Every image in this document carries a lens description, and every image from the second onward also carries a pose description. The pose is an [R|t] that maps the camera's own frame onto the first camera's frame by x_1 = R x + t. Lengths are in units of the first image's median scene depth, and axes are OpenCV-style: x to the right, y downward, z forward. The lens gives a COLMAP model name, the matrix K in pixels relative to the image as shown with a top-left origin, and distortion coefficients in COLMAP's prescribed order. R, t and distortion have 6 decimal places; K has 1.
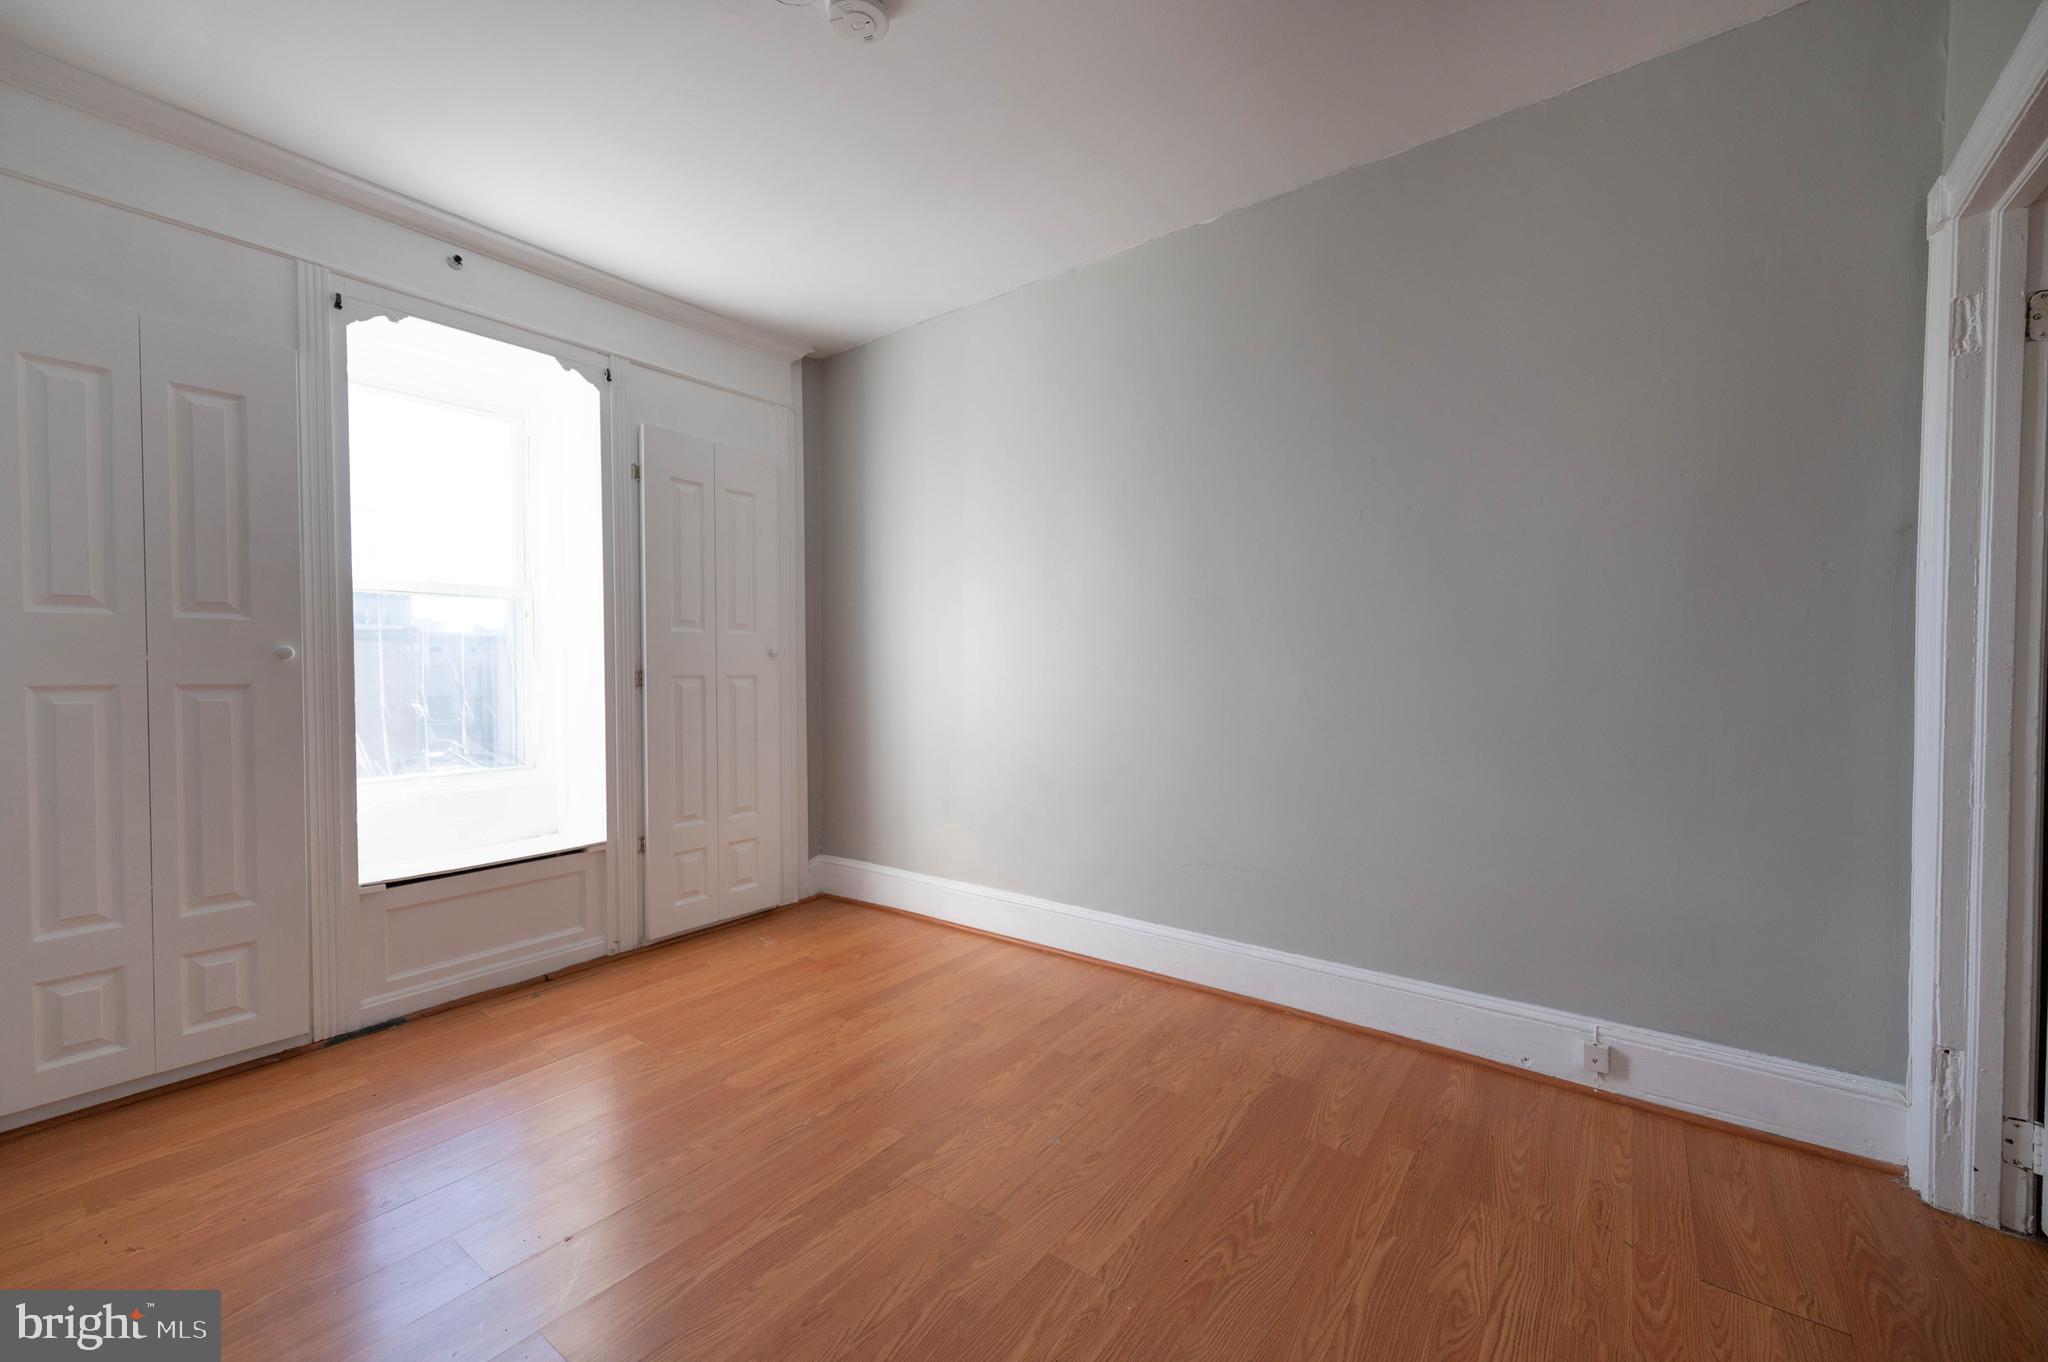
lens RADIAL K [[811.9, 0, 1050.0], [0, 811.9, 683.5], [0, 0, 1]] dist [0.017140, -0.006424]
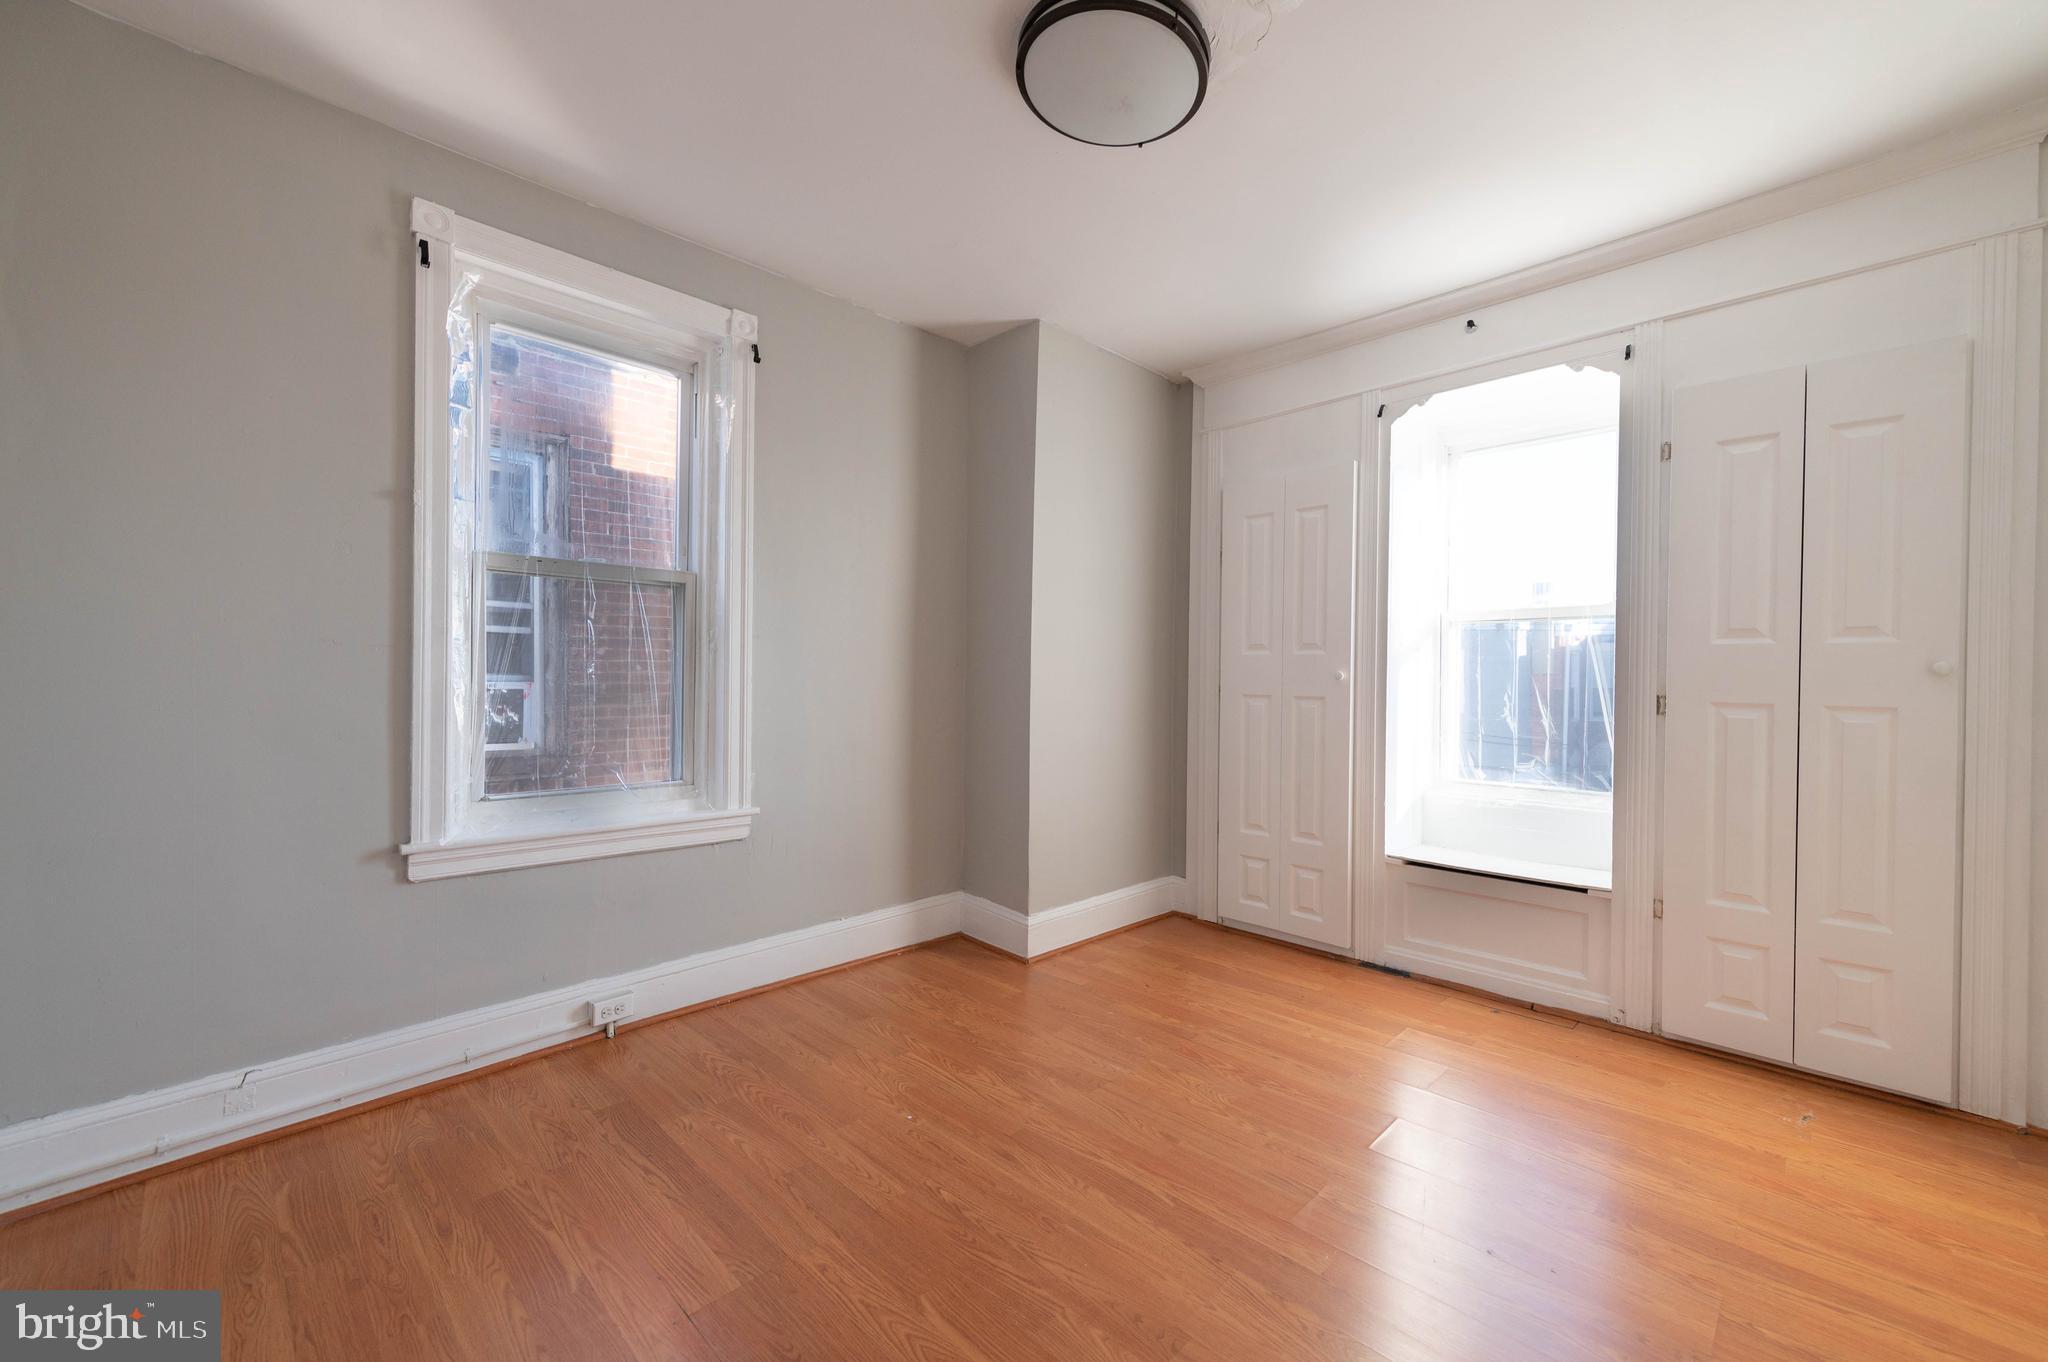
lens RADIAL K [[811.9, 0, 1050.0], [0, 811.9, 683.5], [0, 0, 1]] dist [0.017140, -0.006424]
pose [[-0.145171, 0.009710, -0.989359, 0.507454], [-0.030614, 0.999429, 0.014301, -0.025964], [0.988933, 0.032365, -0.144791, 0.658789]]
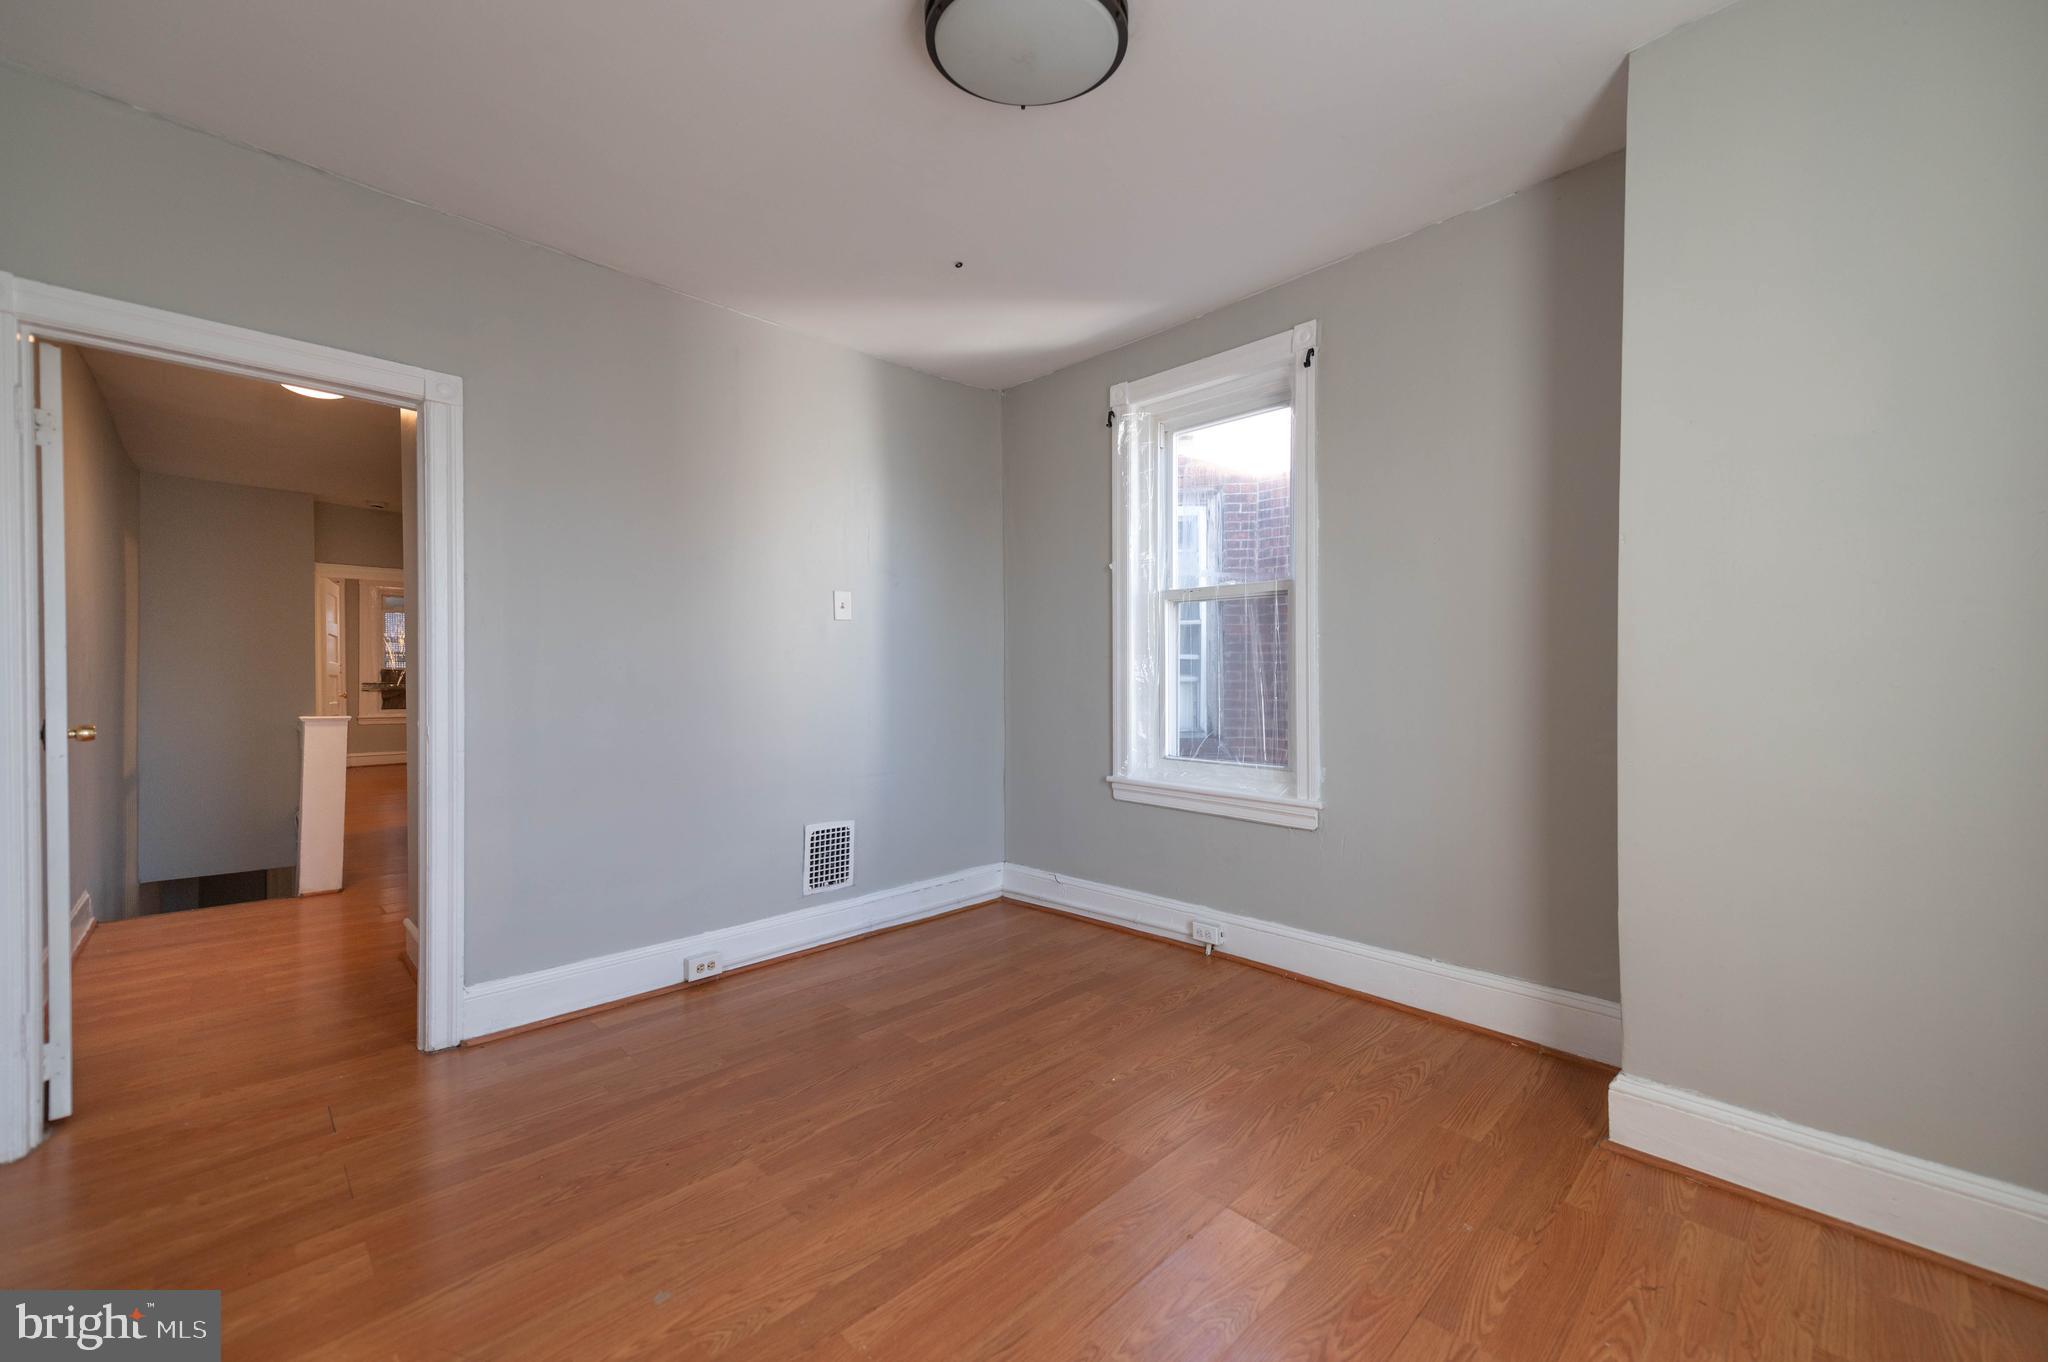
lens RADIAL K [[818.5, 0, 1034.6], [0, 818.5, 683.2], [0, 0, 1]] dist [0.016588, -0.004781]
pose [[-0.985045, 0.004566, 0.172237, -0.373272], [0.010579, 0.999366, 0.034005, -0.036676], [-0.171972, 0.035319, -0.984468, 1.311681]]
